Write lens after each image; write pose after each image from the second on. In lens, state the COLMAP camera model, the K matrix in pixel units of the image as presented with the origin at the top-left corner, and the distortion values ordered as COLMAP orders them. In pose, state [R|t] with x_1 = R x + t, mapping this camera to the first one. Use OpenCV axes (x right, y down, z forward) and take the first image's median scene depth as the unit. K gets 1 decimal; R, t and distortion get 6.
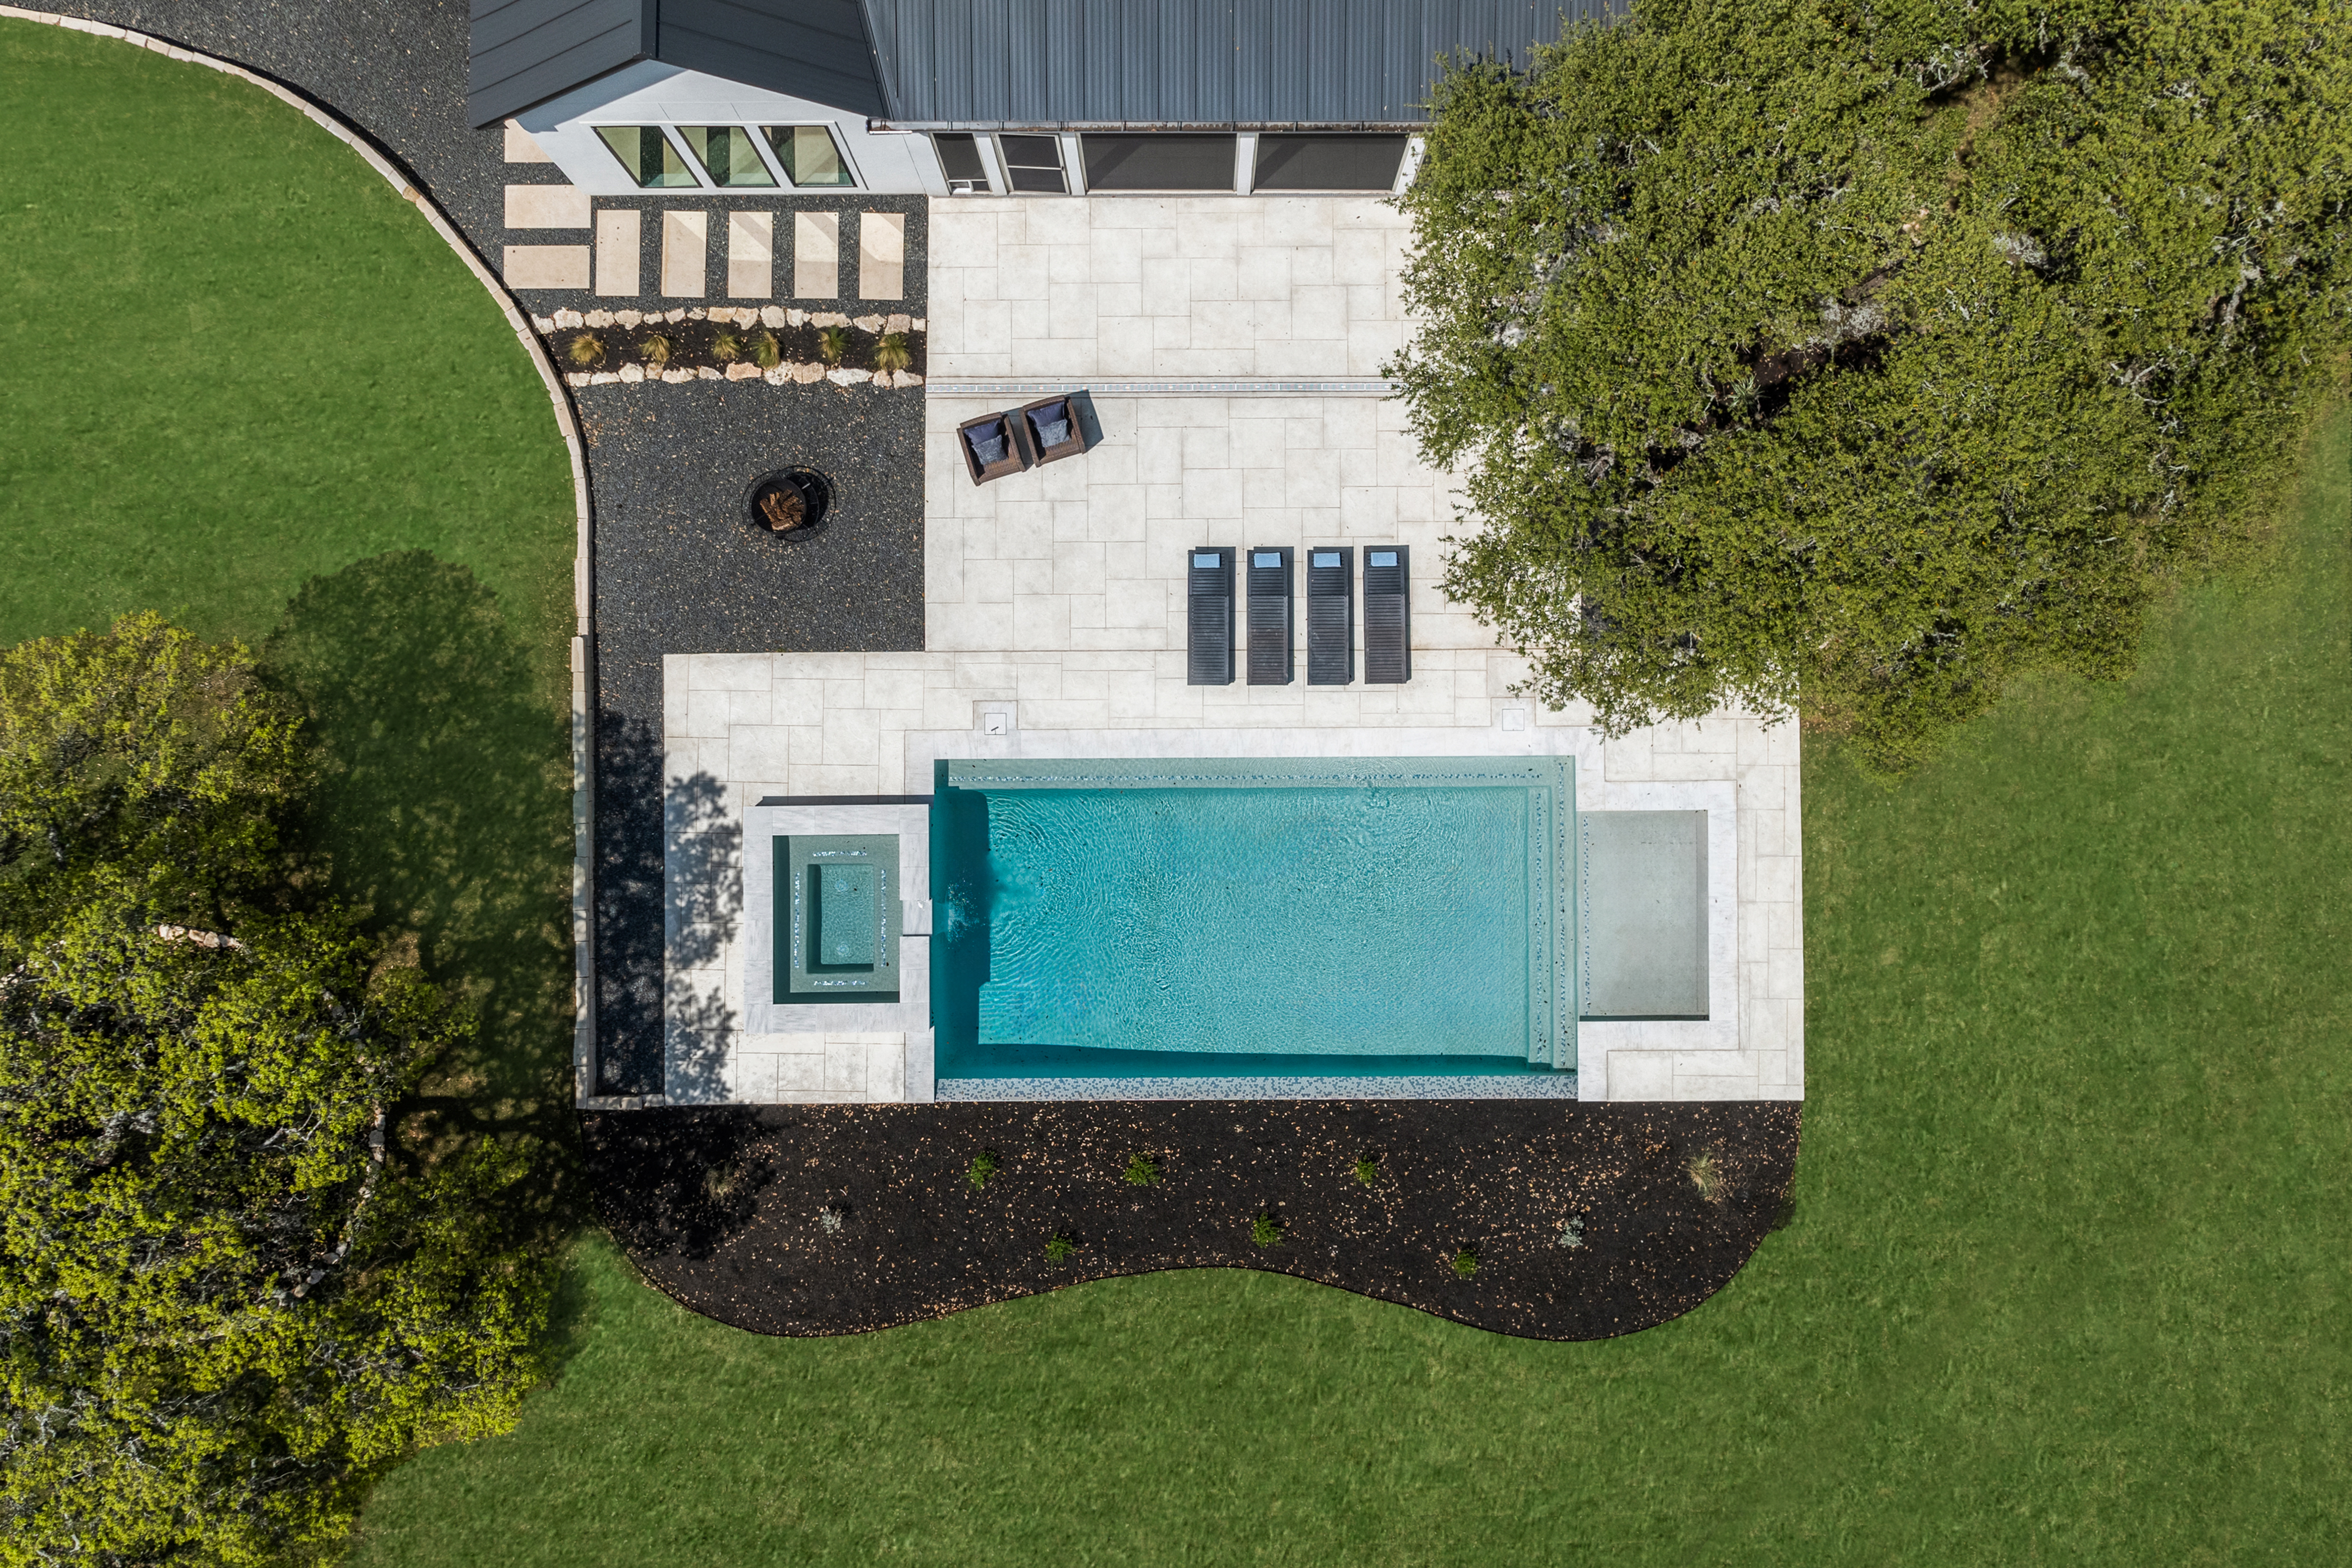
lens RADIAL K [[1984.2, 0, 1176.0], [0, 1984.2, 784.0], [0, 0, 1]] dist [-0.015164, -0.010189]
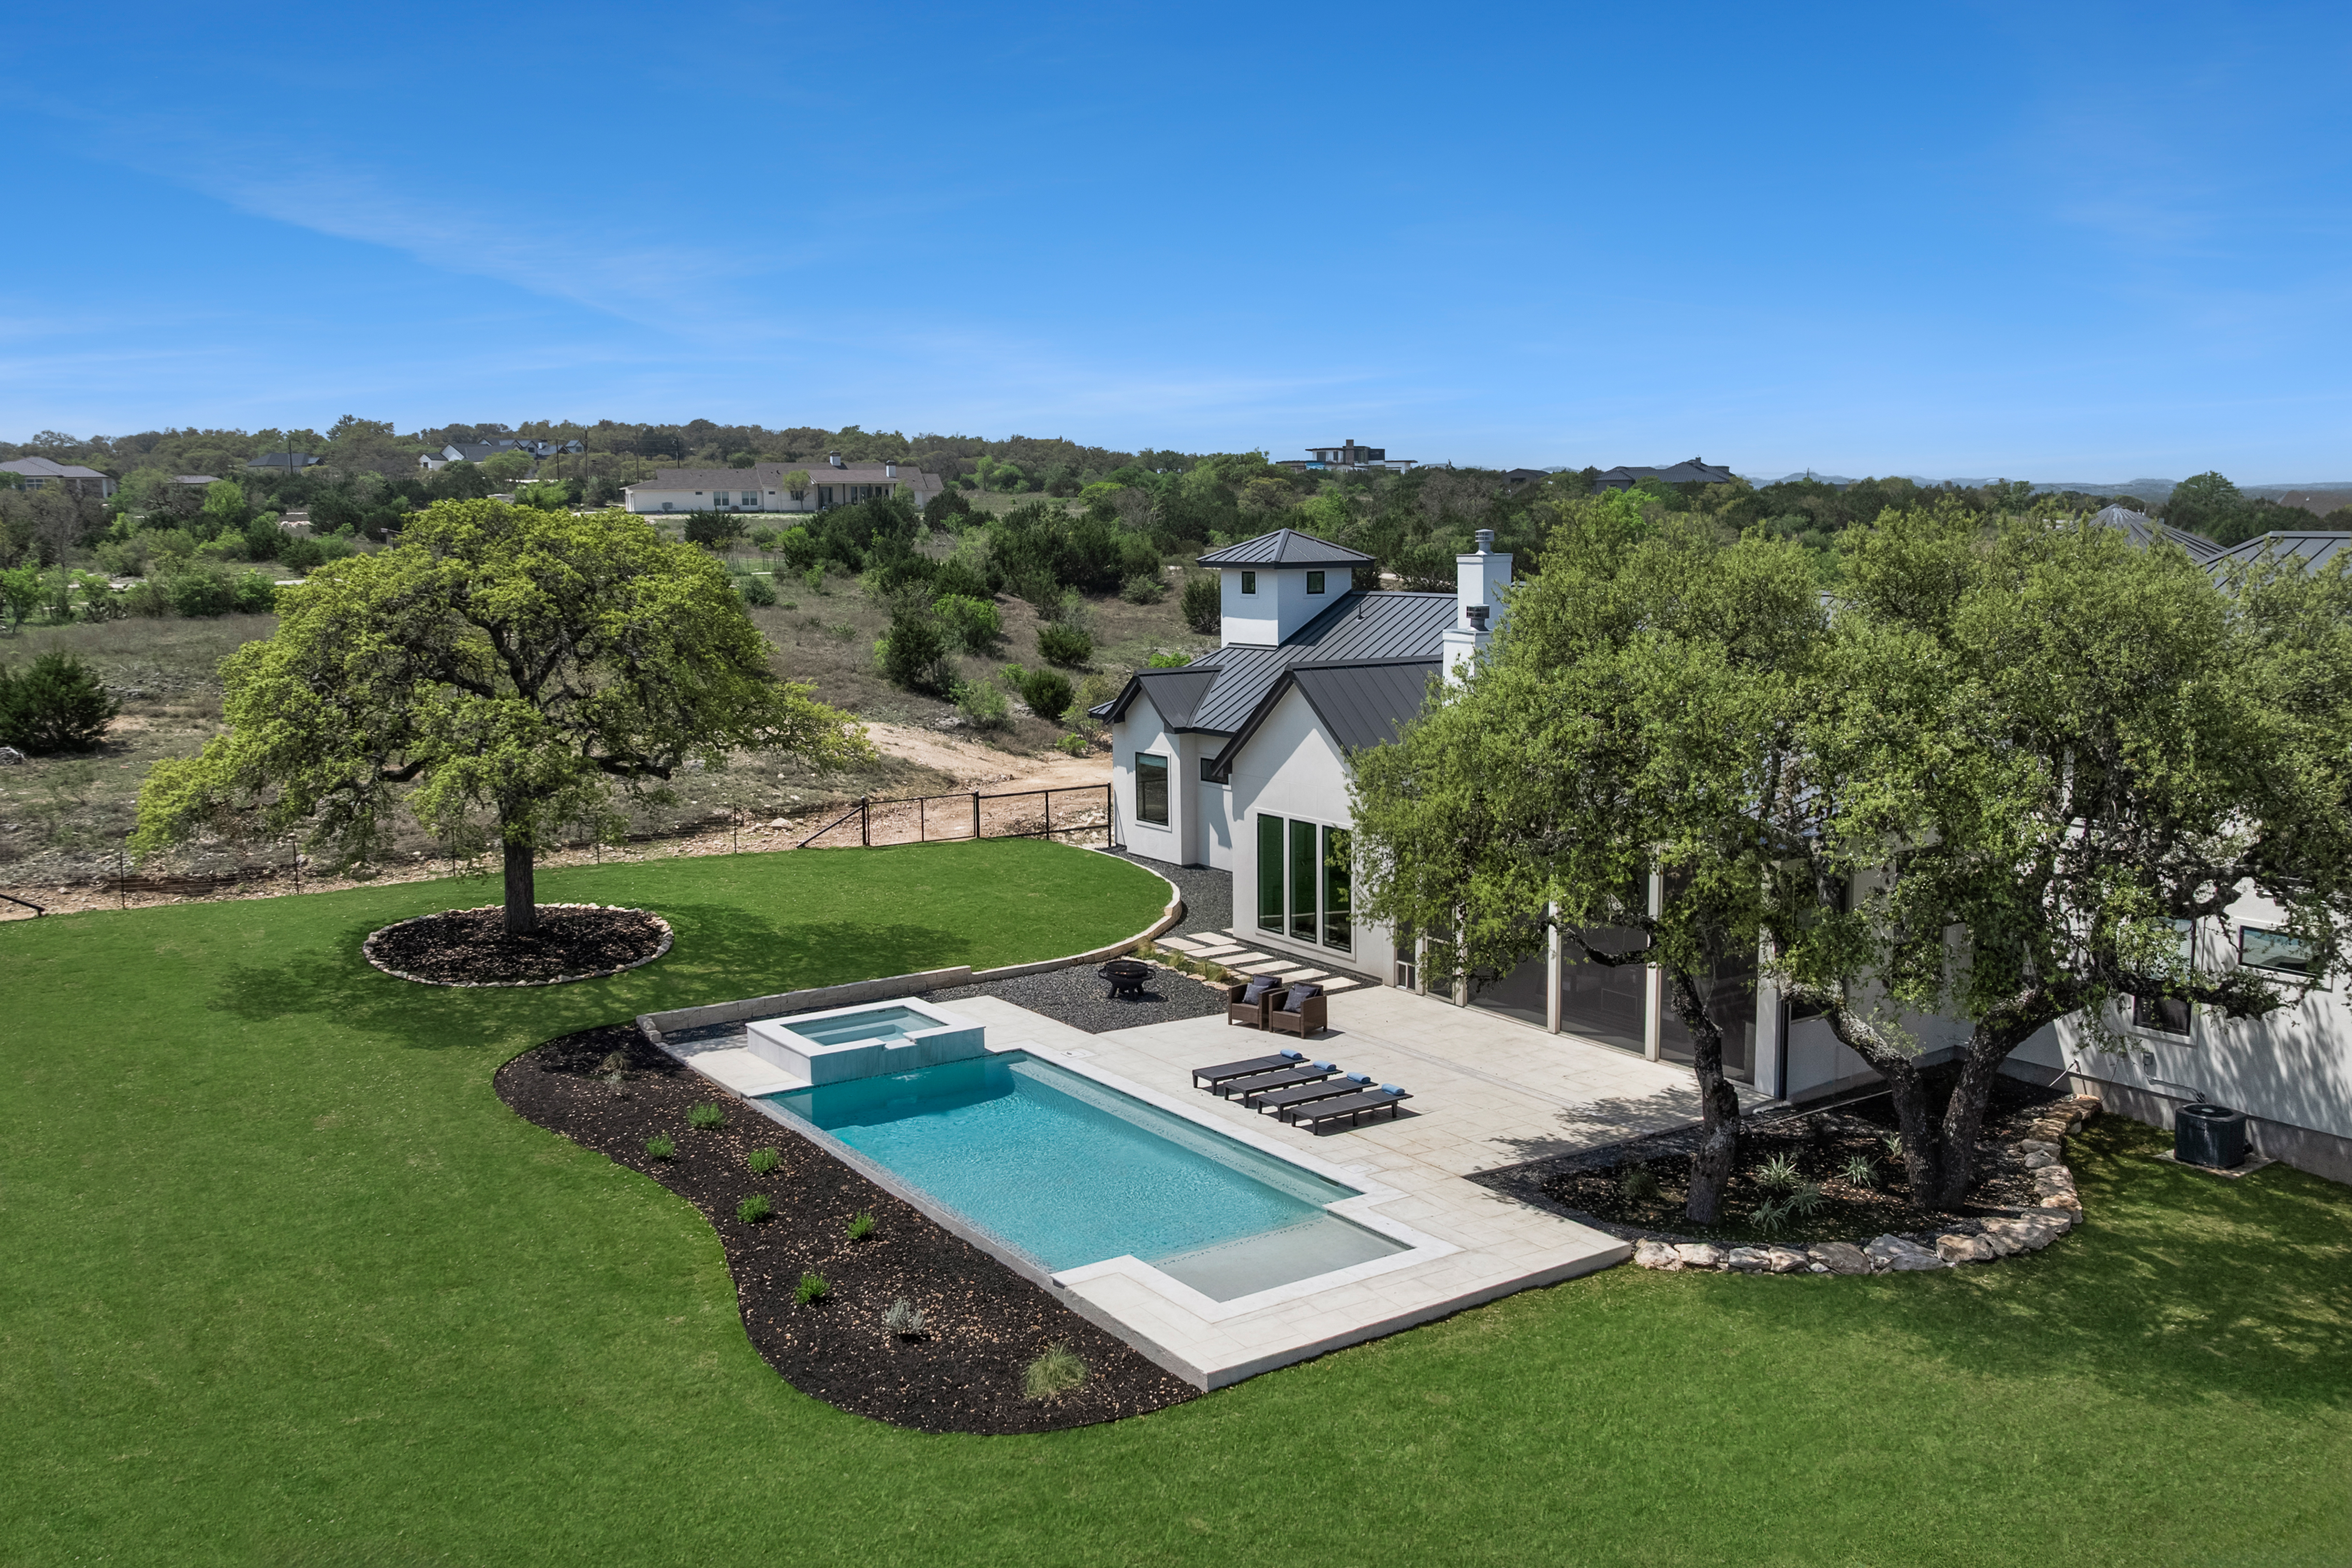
lens RADIAL K [[1984.2, 0, 1176.0], [0, 1984.2, 784.0], [0, 0, 1]] dist [-0.015164, -0.010189]
pose [[0.560578, 0.106767, -0.821190, 0.893321], [-0.827746, 0.101273, -0.551887, 0.552981], [0.024241, 0.989113, 0.145147, 0.672484]]
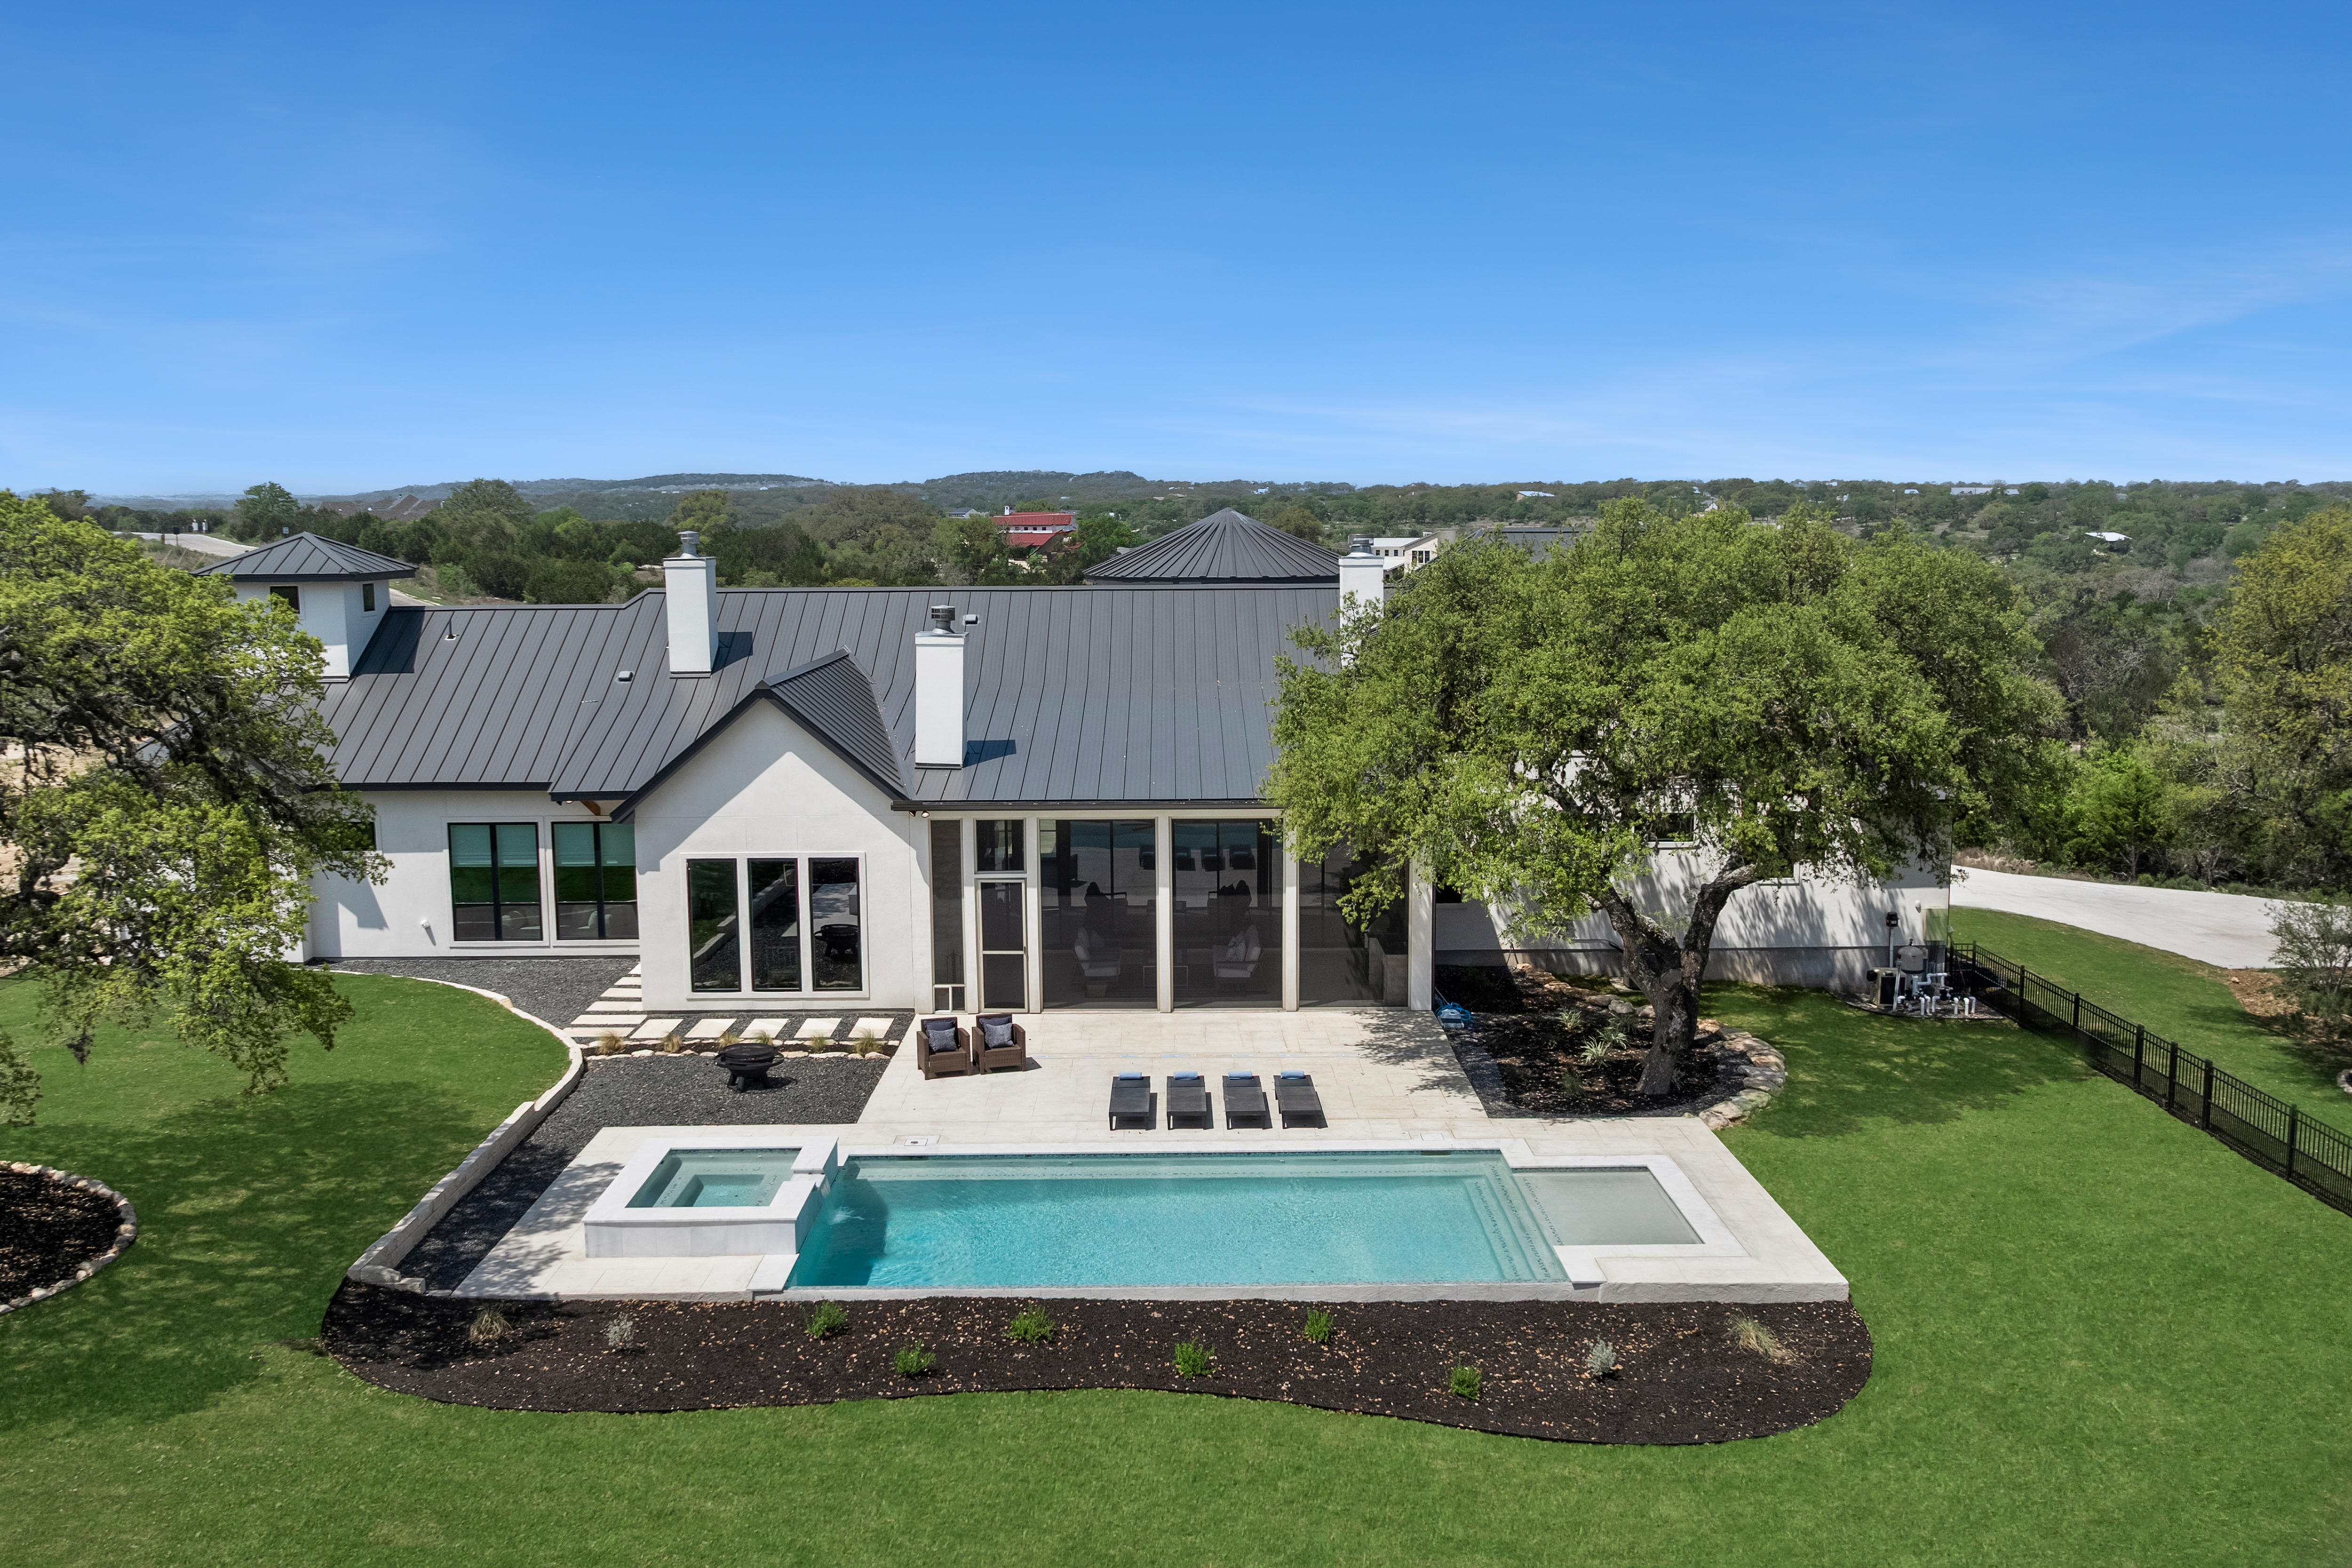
lens RADIAL K [[1984.2, 0, 1176.0], [0, 1984.2, 784.0], [0, 0, 1]] dist [-0.015164, -0.010189]
pose [[0.999992, -0.003950, 0.000514, 0.040271], [0.001115, 0.153798, -0.988102, 0.930113], [0.003824, 0.988094, 0.153801, 0.668645]]
